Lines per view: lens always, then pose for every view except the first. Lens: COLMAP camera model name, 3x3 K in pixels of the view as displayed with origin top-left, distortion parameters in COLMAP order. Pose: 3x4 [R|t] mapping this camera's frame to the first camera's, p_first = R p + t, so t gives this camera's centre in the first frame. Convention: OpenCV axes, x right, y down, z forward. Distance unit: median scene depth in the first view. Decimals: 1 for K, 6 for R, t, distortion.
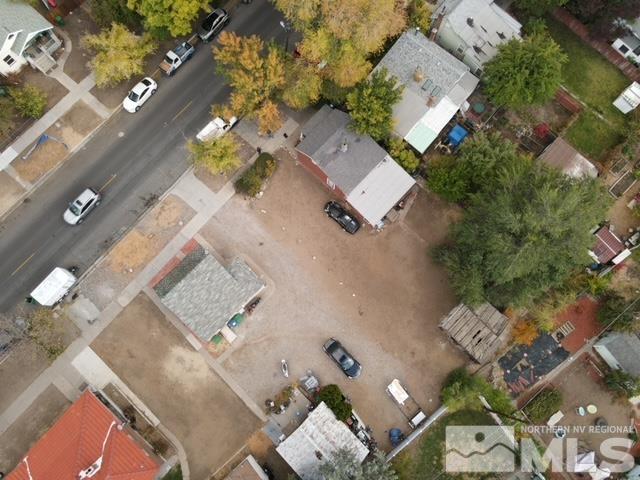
lens RADIAL K [[458.8, 0, 320.0], [0, 458.8, 240.0], [0, 0, 1]] dist [0.001823, -0.000244]
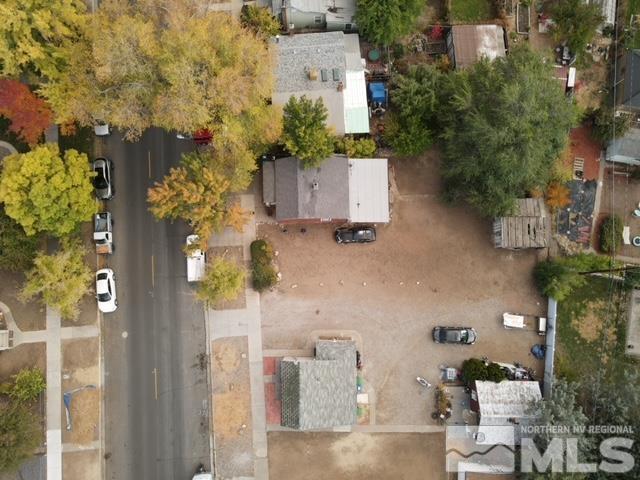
lens RADIAL K [[458.8, 0, 320.0], [0, 458.8, 240.0], [0, 0, 1]] dist [0.001823, -0.000244]
pose [[0.711491, -0.699317, 0.068813, -0.085756], [0.686000, 0.712469, 0.147622, -0.250679], [-0.152262, -0.057826, 0.986647, 0.030631]]
